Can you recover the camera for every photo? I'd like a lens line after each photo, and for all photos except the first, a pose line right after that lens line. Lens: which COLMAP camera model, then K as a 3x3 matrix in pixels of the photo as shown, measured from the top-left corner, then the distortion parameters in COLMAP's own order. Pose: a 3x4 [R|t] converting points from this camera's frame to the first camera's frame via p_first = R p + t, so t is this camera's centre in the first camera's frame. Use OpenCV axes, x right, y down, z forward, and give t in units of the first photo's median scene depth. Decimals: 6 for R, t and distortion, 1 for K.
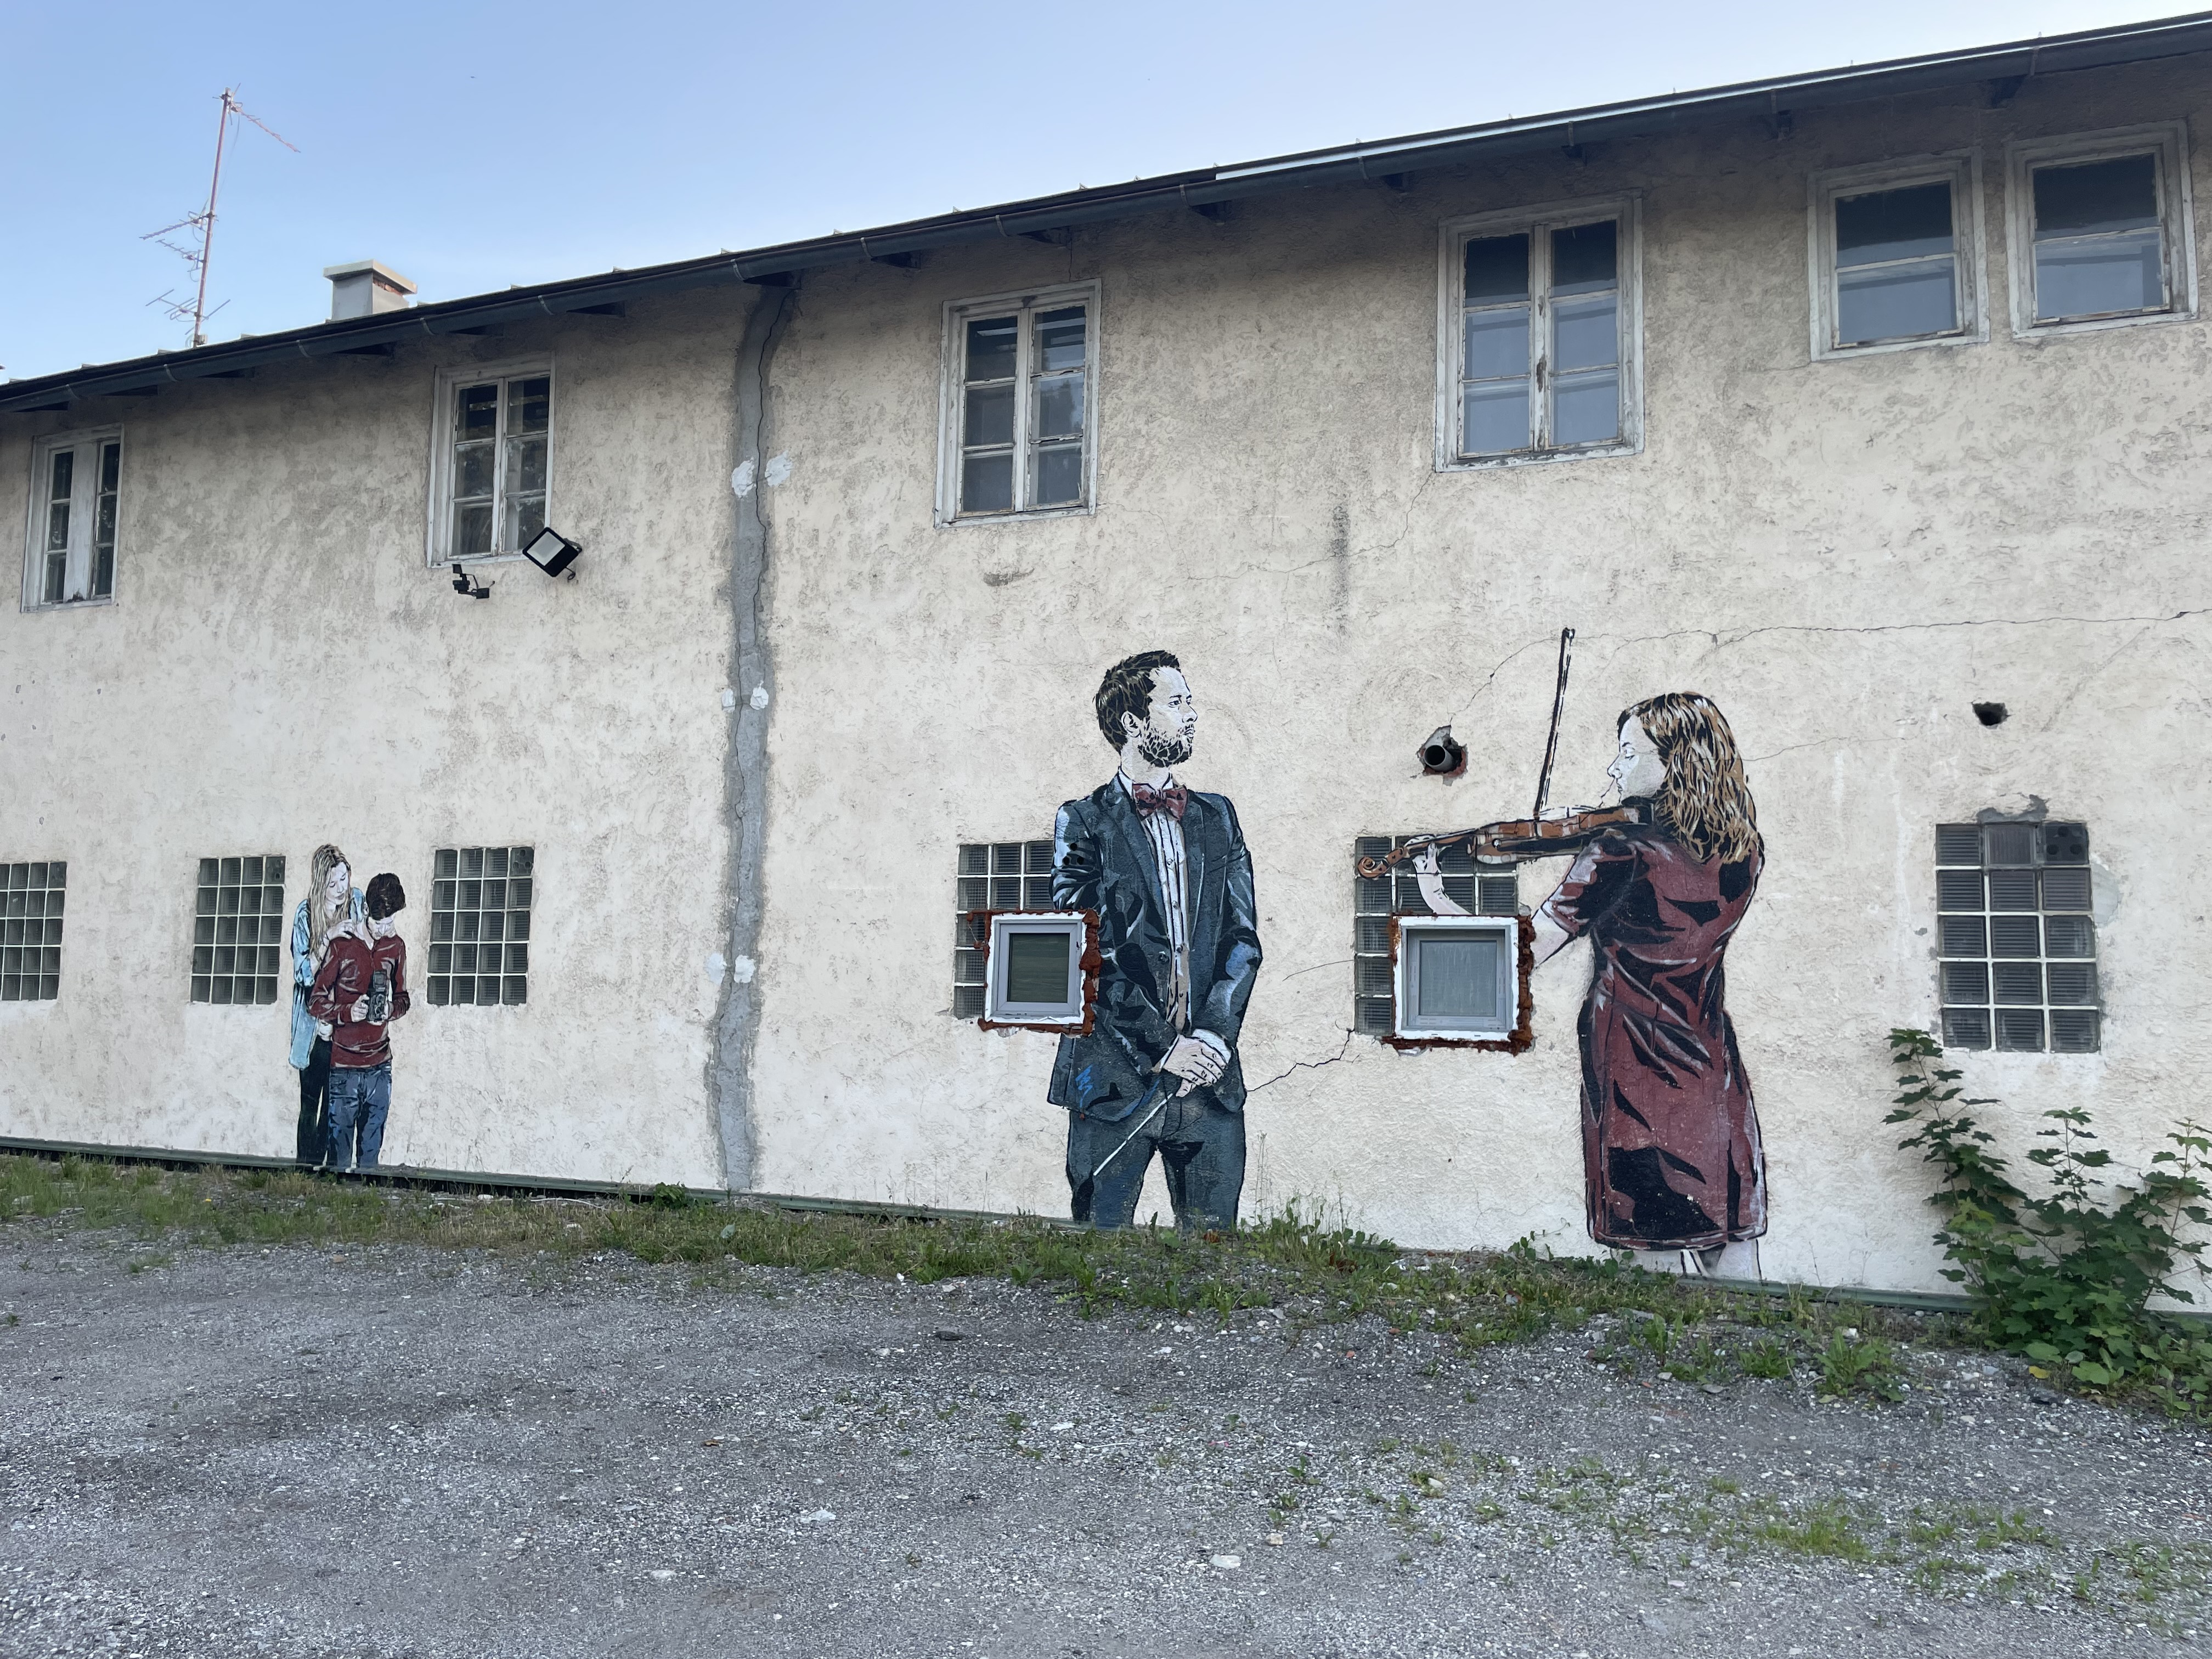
lens RADIAL K [[1691.7, 0, 1087.1], [0, 1691.7, 834.7], [0, 0, 1]] dist [0.066666, -0.076418]
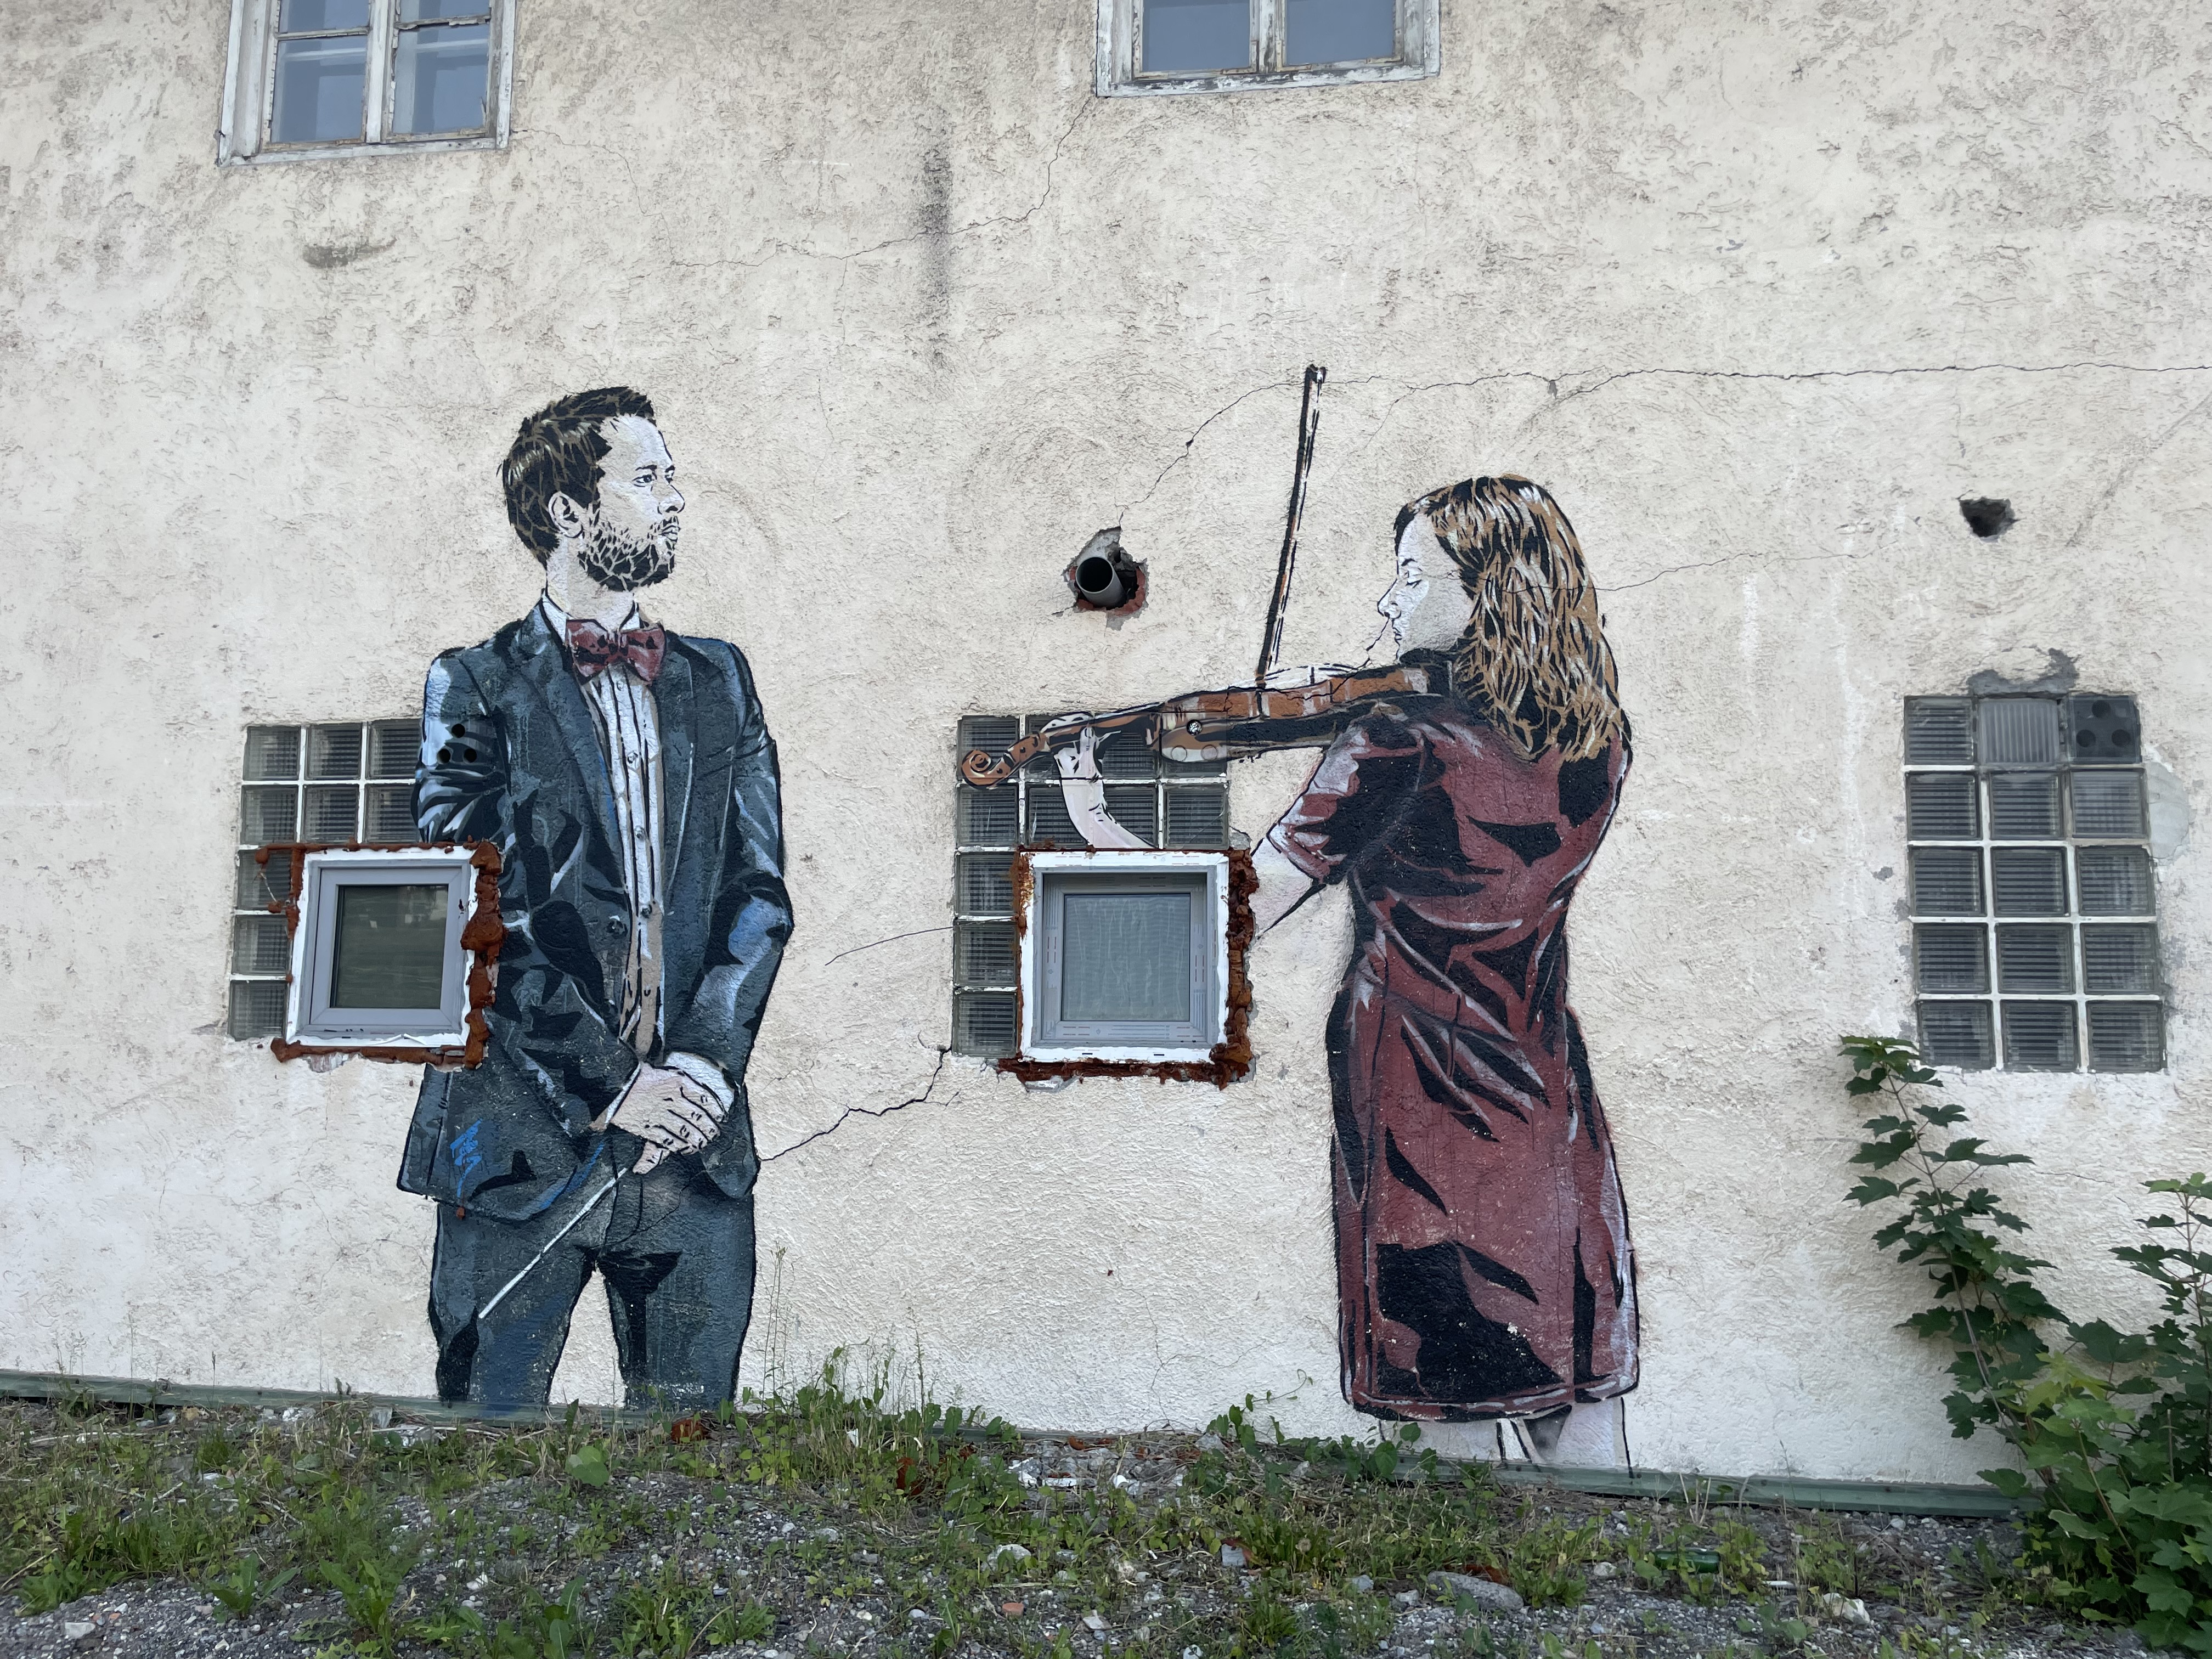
lens RADIAL K [[1691.7, 0, 1122.6], [0, 1691.7, 823.3], [0, 0, 1]] dist [0.066666, -0.076418]
pose [[0.966749, 0.012015, 0.255445, 0.067331], [-0.013709, 0.999894, 0.004852, 0.035595], [-0.255359, -0.008192, 0.966811, 0.436666]]
